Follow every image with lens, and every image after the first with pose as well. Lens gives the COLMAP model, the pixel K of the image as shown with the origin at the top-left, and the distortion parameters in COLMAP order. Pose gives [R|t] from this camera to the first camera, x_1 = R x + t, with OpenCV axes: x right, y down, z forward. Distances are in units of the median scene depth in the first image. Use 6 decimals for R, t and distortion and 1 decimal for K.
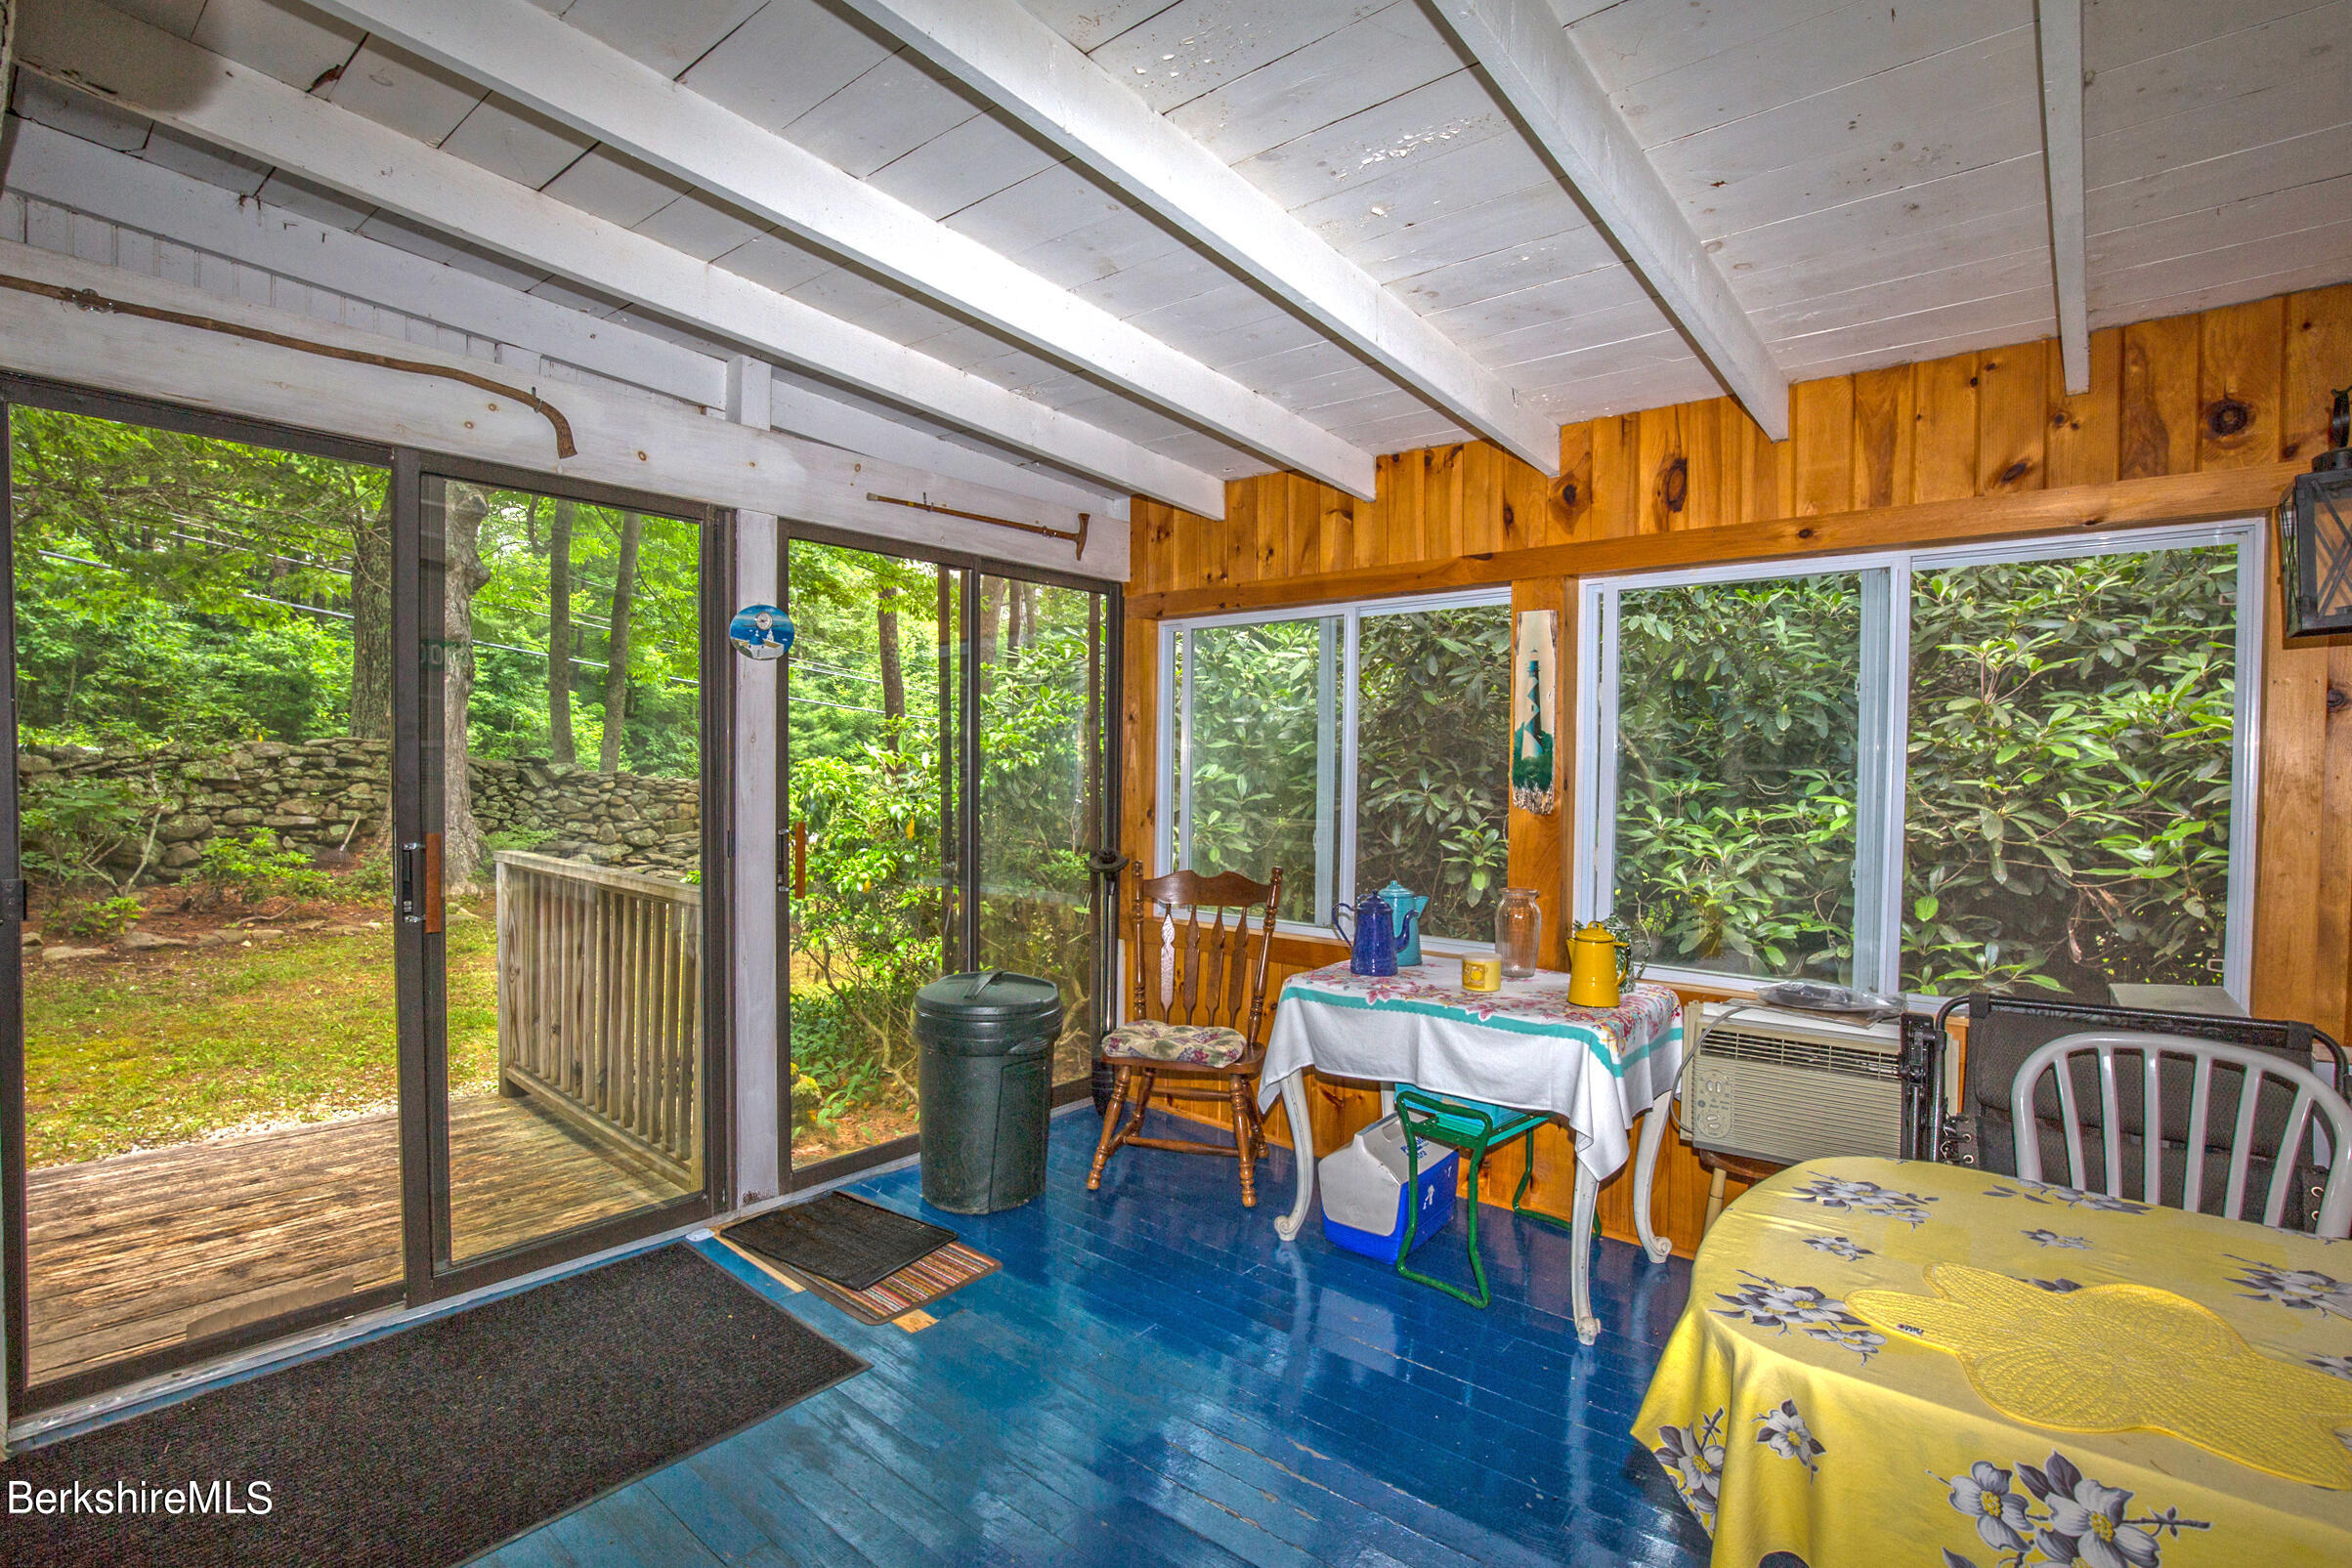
lens RADIAL K [[1113.1, 0, 1170.9], [0, 1113.1, 795.8], [0, 0, 1]] dist [-0.019010, 0.000305]
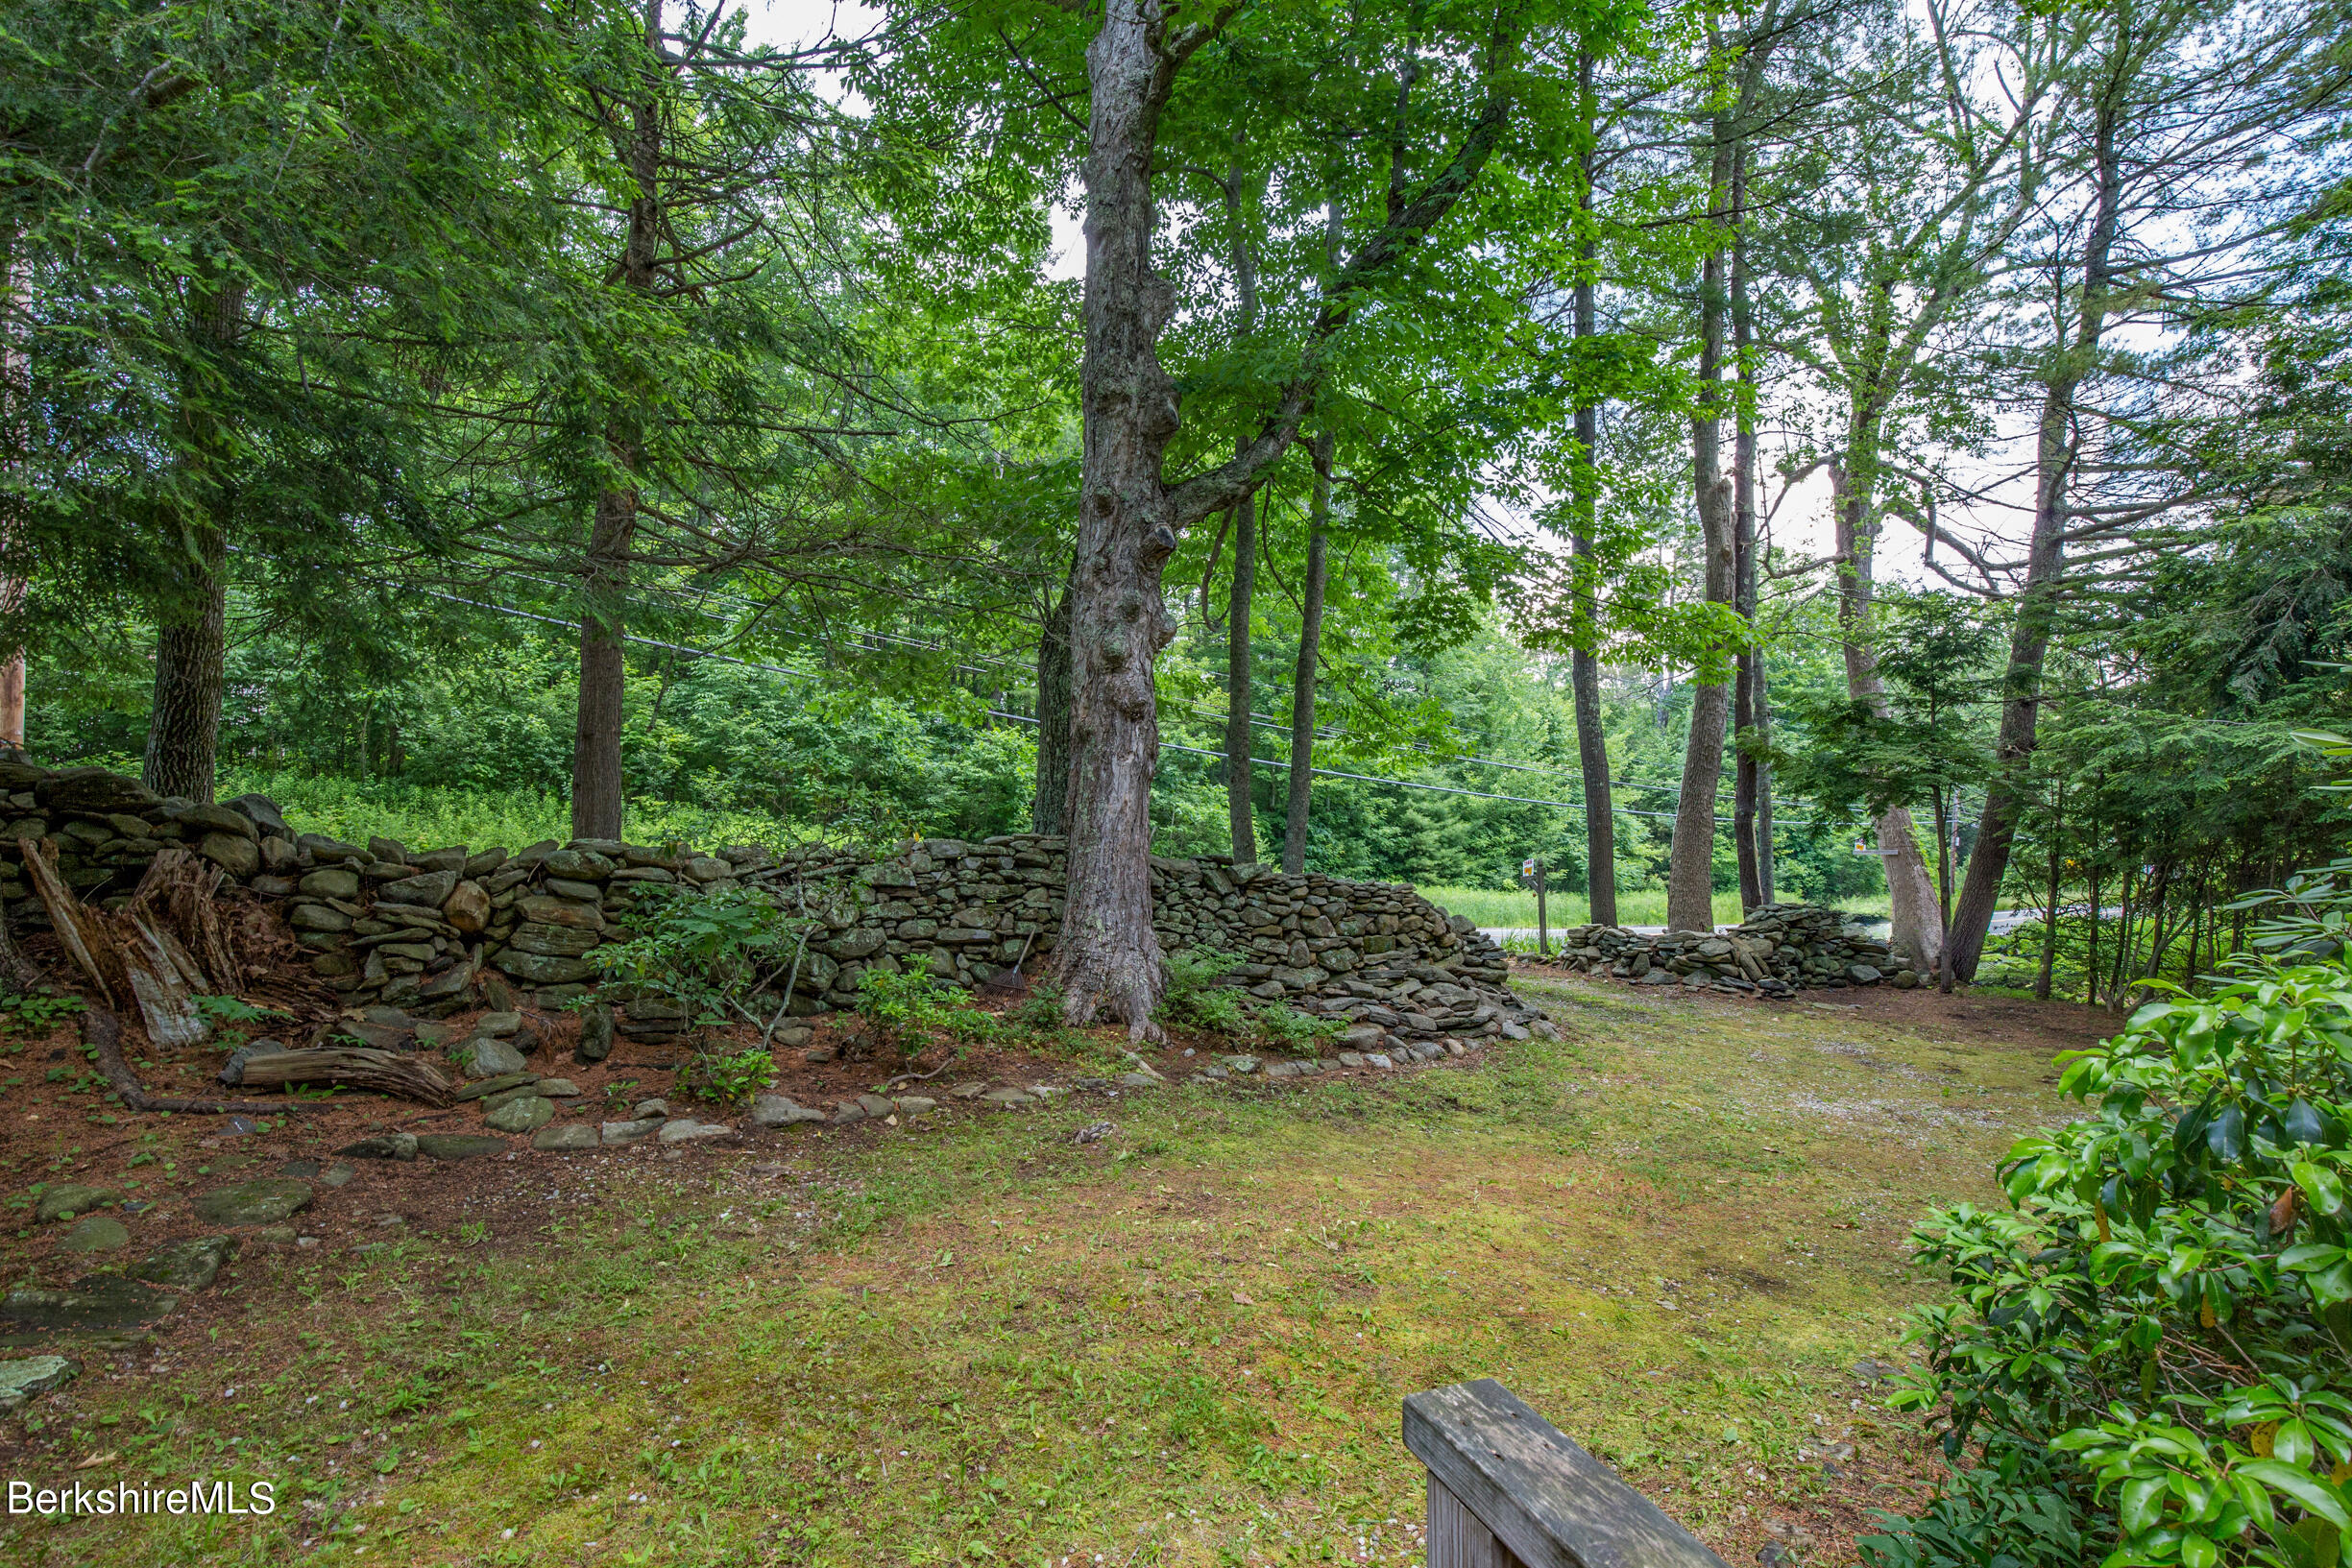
lens RADIAL K [[1113.1, 0, 1170.9], [0, 1113.1, 795.8], [0, 0, 1]] dist [-0.019010, 0.000305]
pose [[0.861970, -0.028535, -0.506156, -0.202922], [-0.012479, 0.996918, -0.077454, -0.015894], [0.506806, 0.073079, 0.858957, 0.297010]]
